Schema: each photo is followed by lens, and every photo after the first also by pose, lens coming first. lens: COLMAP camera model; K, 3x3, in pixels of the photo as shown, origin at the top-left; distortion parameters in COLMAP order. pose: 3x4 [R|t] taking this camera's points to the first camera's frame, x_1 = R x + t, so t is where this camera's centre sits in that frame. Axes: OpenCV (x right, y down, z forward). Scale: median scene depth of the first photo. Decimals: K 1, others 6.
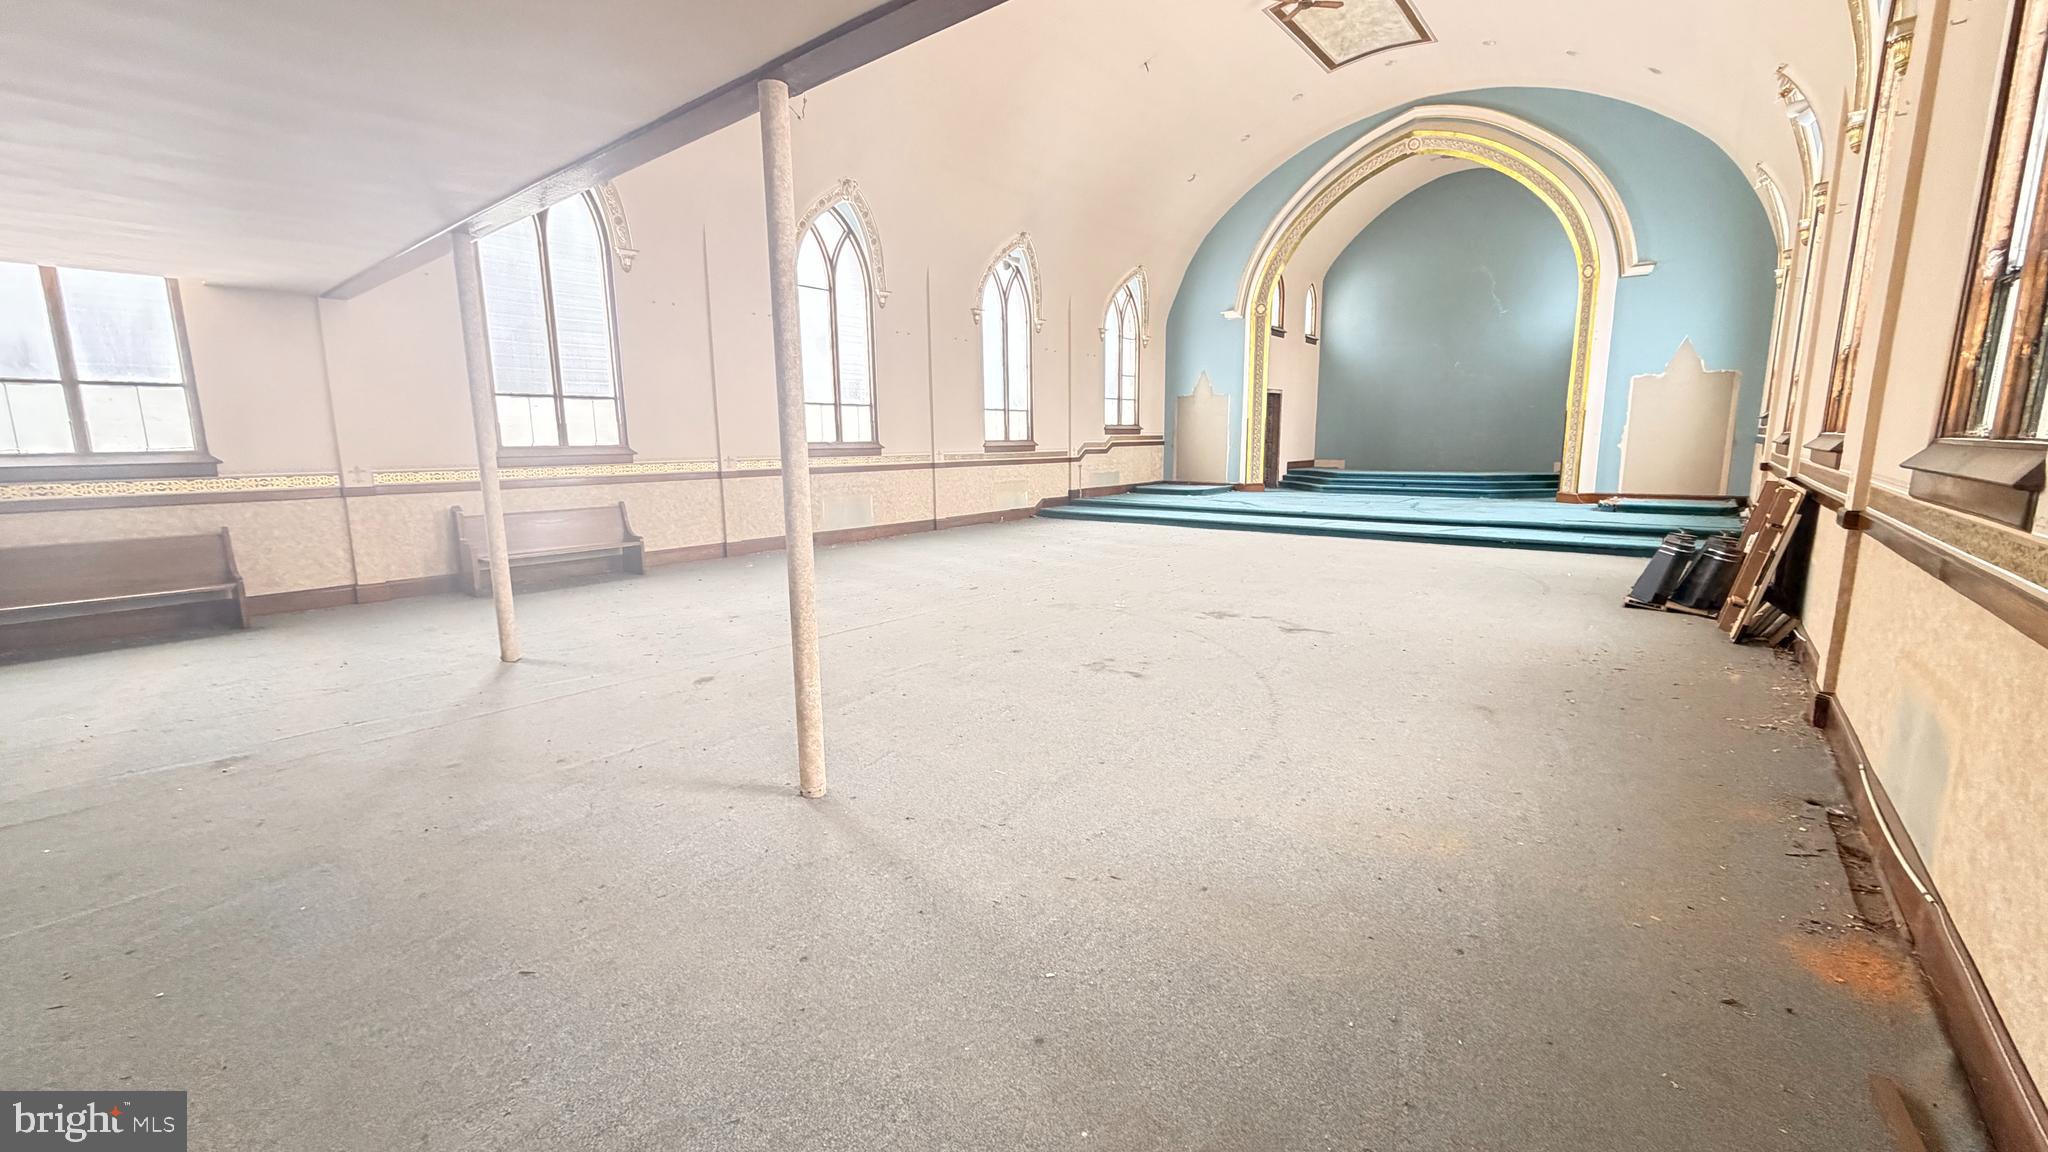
lens RADIAL K [[814.0, 0, 1018.4], [0, 814.0, 575.1], [0, 0, 1]] dist [0.000116, -0.000118]
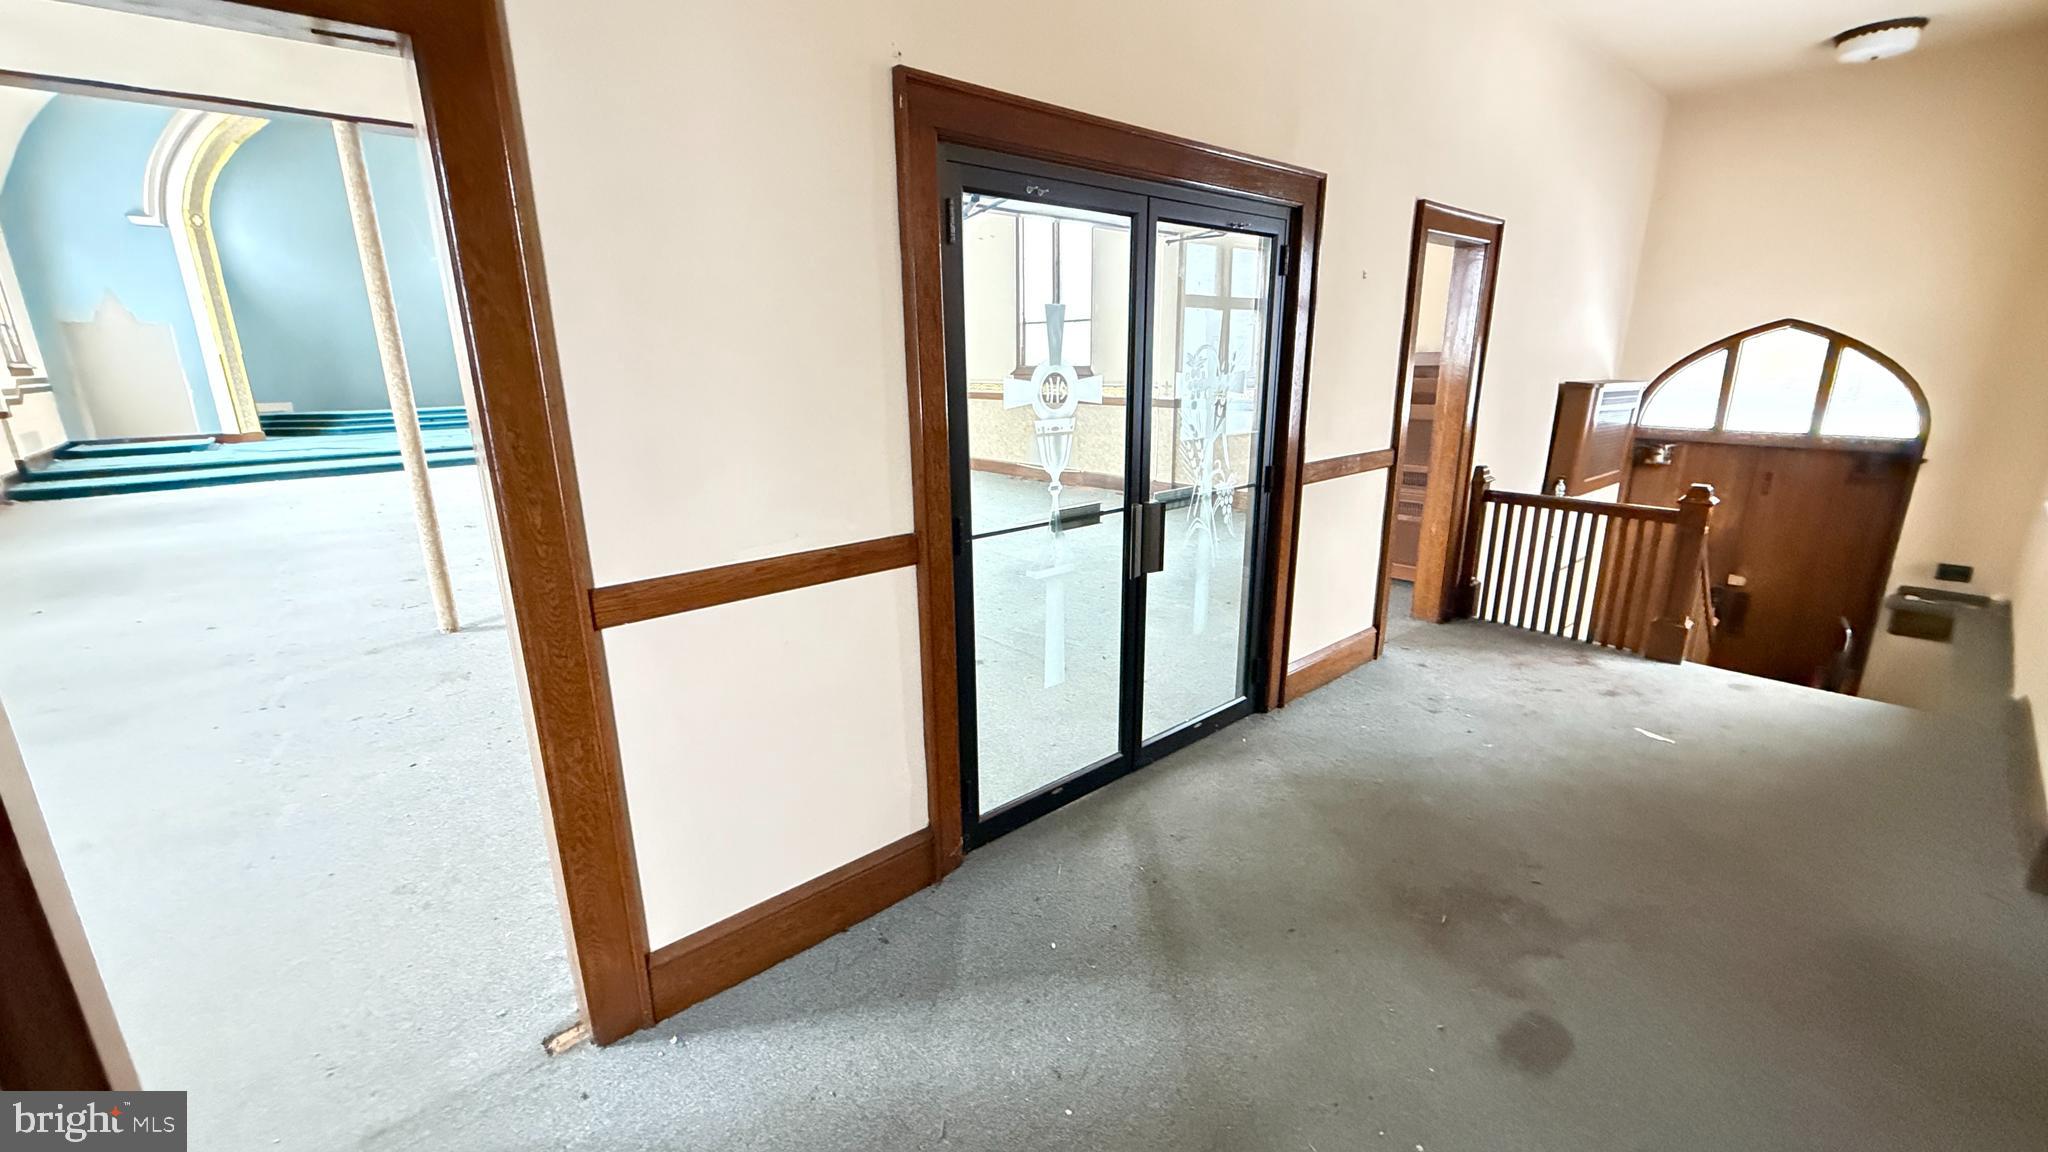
lens RADIAL K [[814.0, 0, 1018.4], [0, 814.0, 575.1], [0, 0, 1]] dist [0.000116, -0.000118]
pose [[0.162378, -0.246430, 0.955461, -0.449072], [0.178534, 0.959667, 0.217173, -0.011479], [-0.970443, 0.135318, 0.199825, 0.074305]]
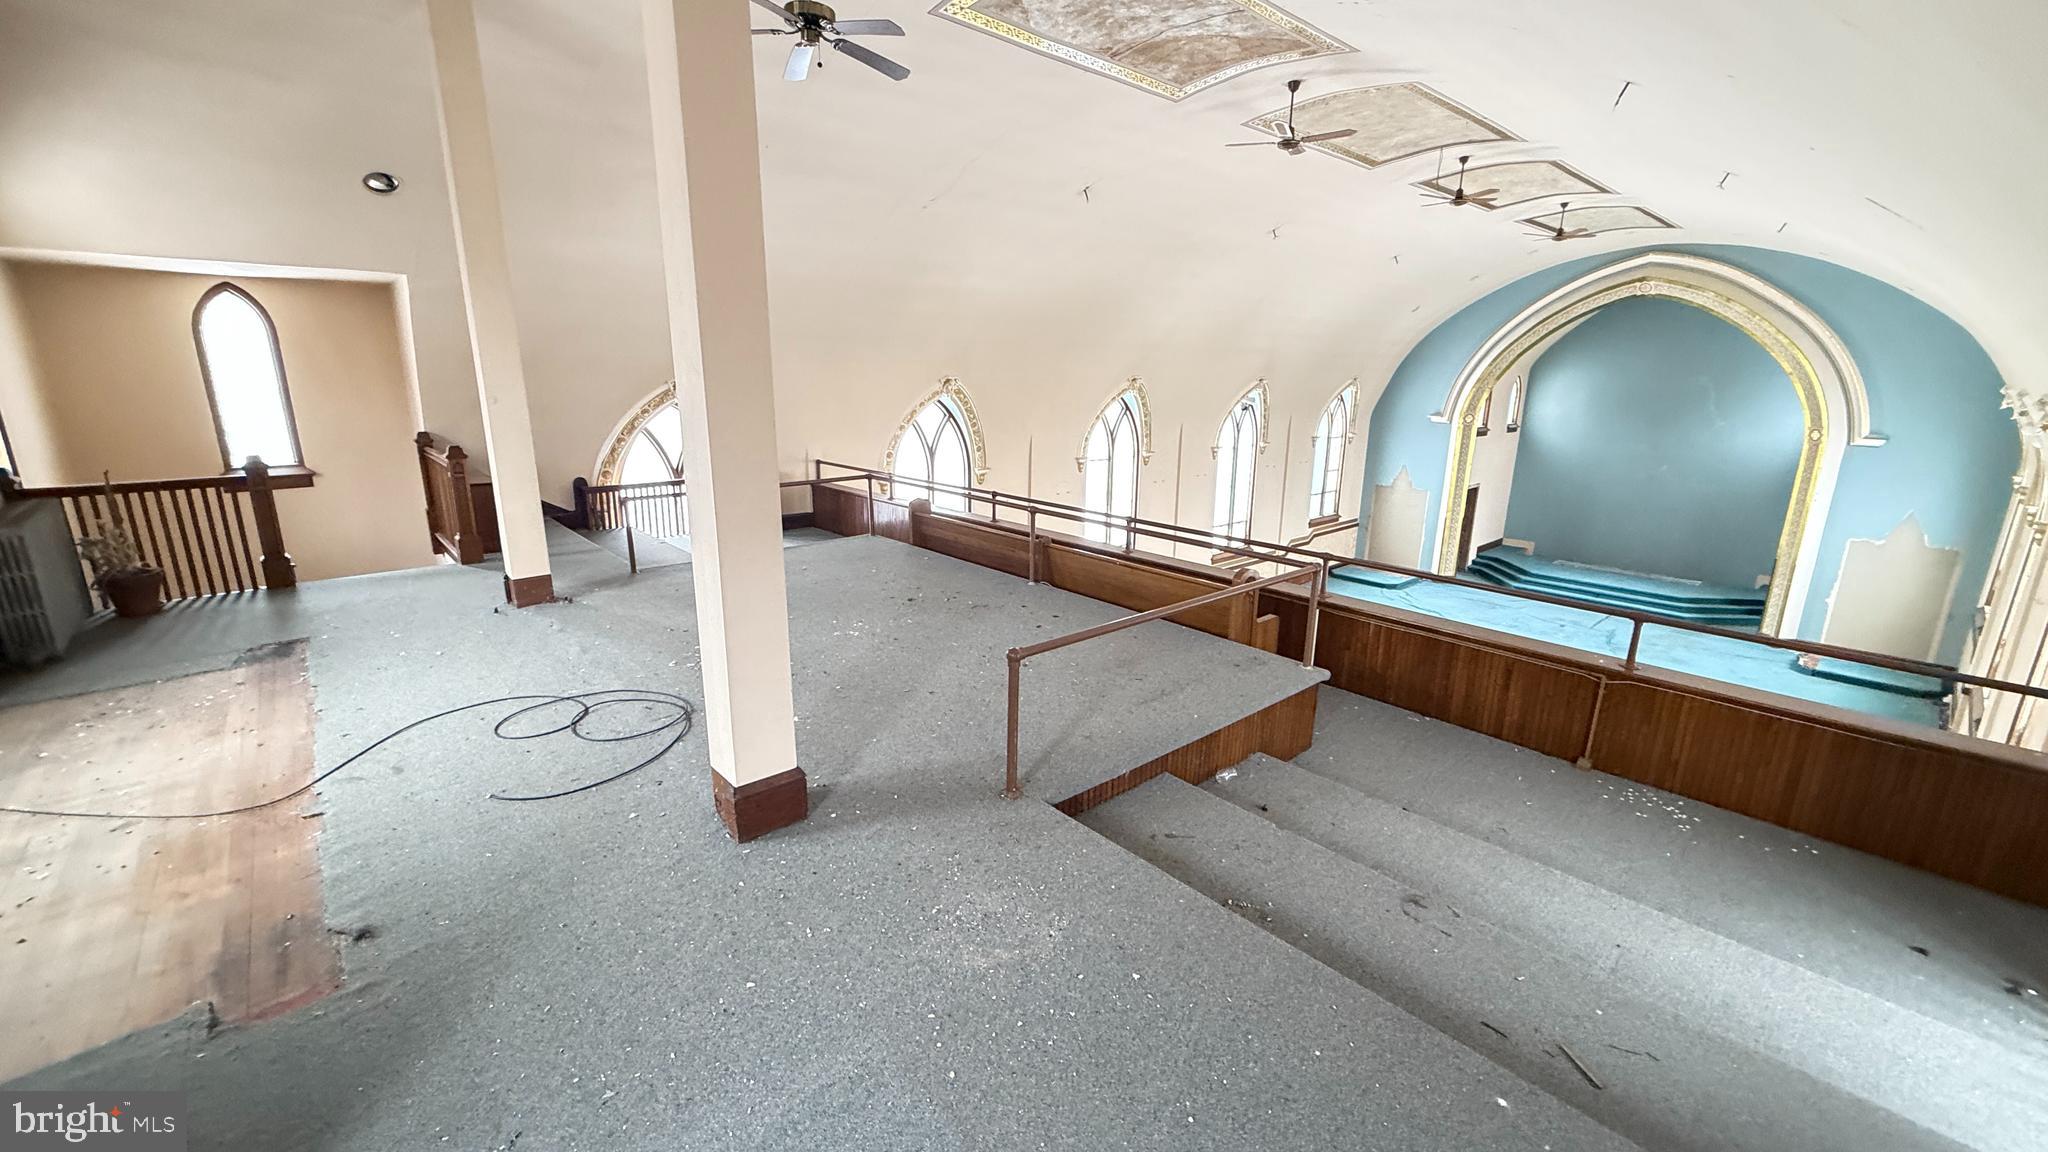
lens RADIAL K [[814.0, 0, 1018.4], [0, 814.0, 575.1], [0, 0, 1]] dist [0.000116, -0.000118]
pose [[0.988323, 0.058475, -0.140710, -0.126097], [-0.046741, 0.995259, 0.085296, -0.187426], [0.145030, -0.077723, 0.986370, -0.158856]]
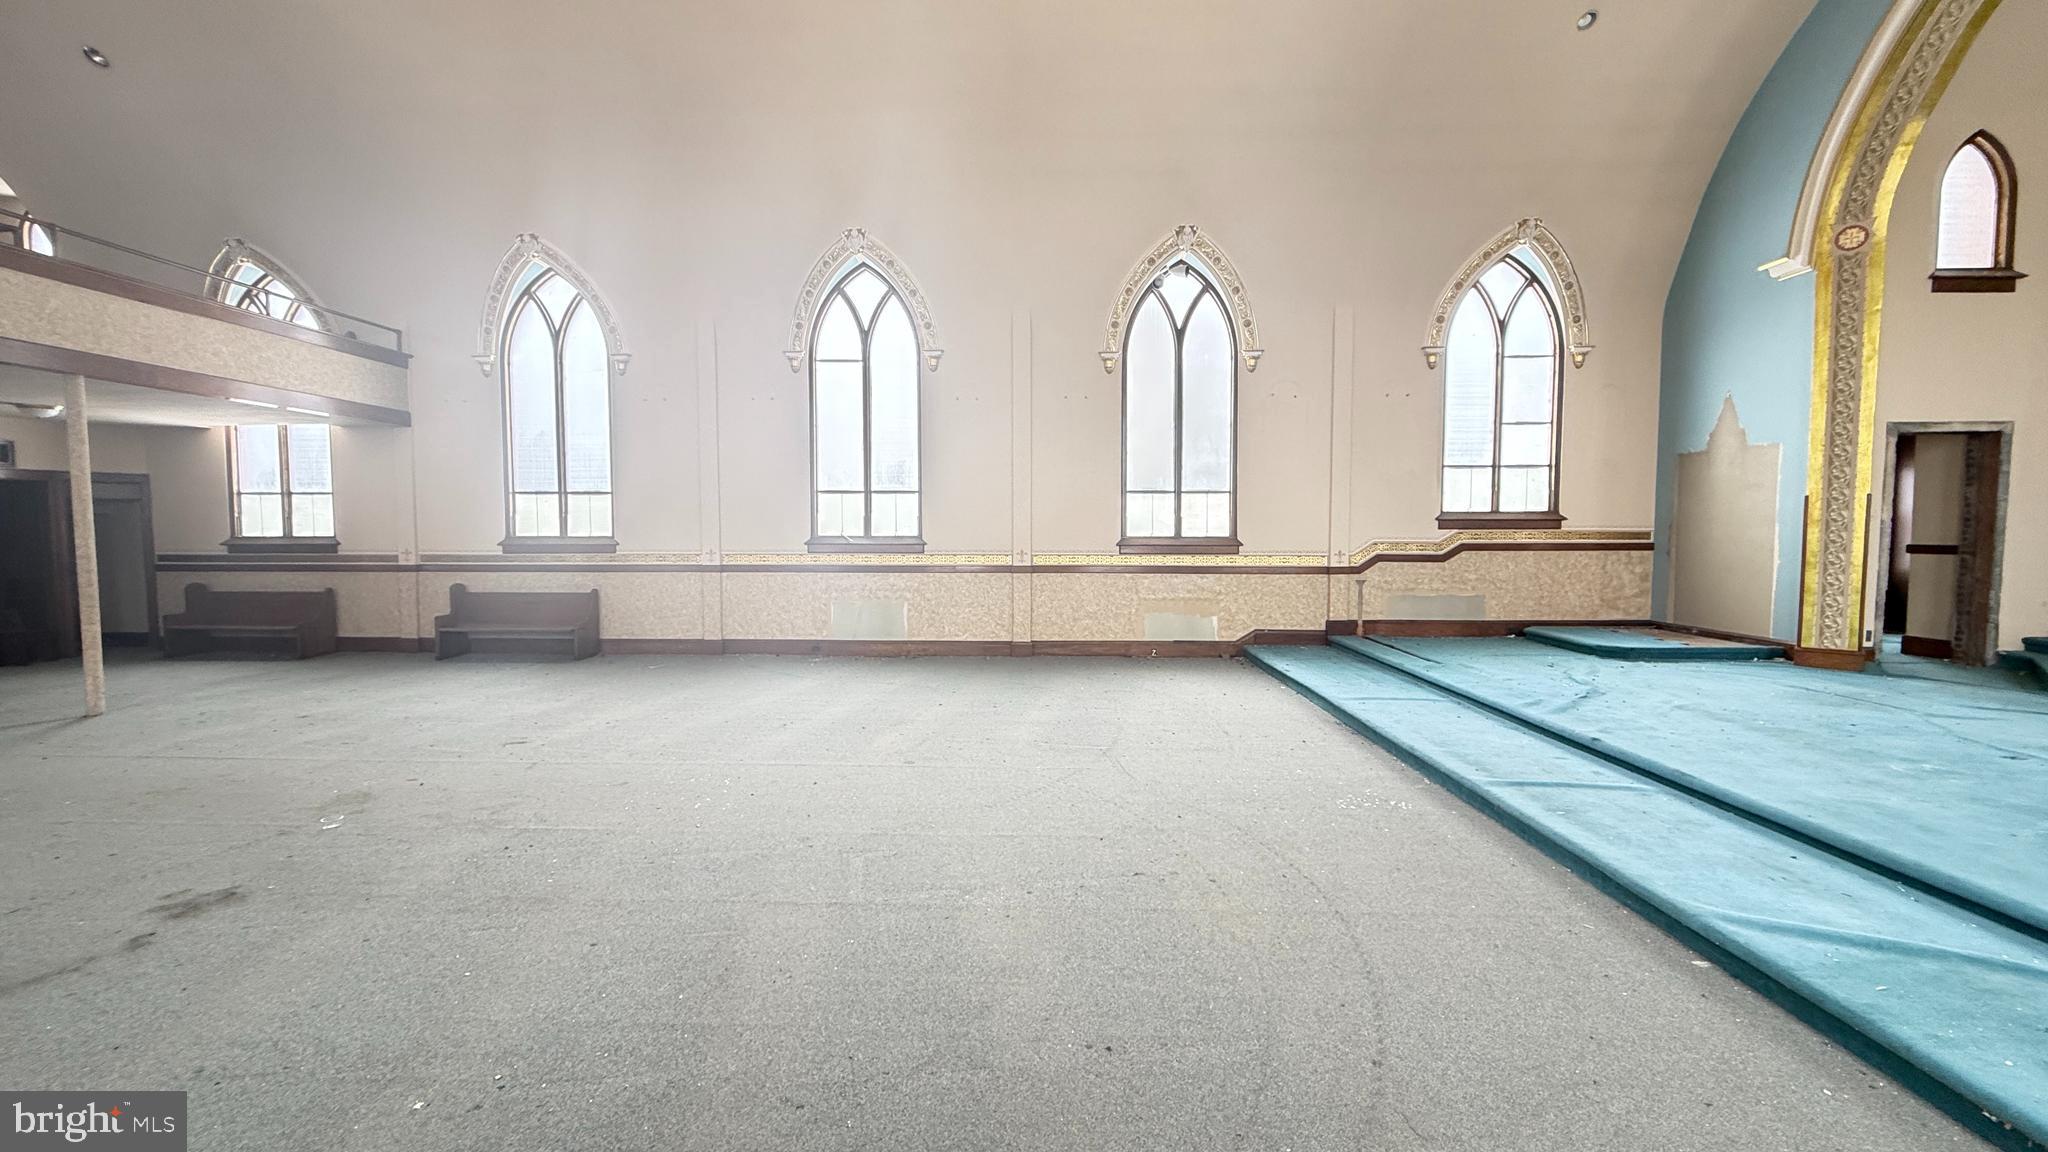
lens RADIAL K [[814.0, 0, 1018.4], [0, 814.0, 575.1], [0, 0, 1]] dist [0.000116, -0.000118]
pose [[0.603744, 0.052045, -0.795478, 0.385015], [-0.139405, 0.989383, -0.041072, -0.078410], [0.784895, 0.135691, 0.604589, 0.439104]]
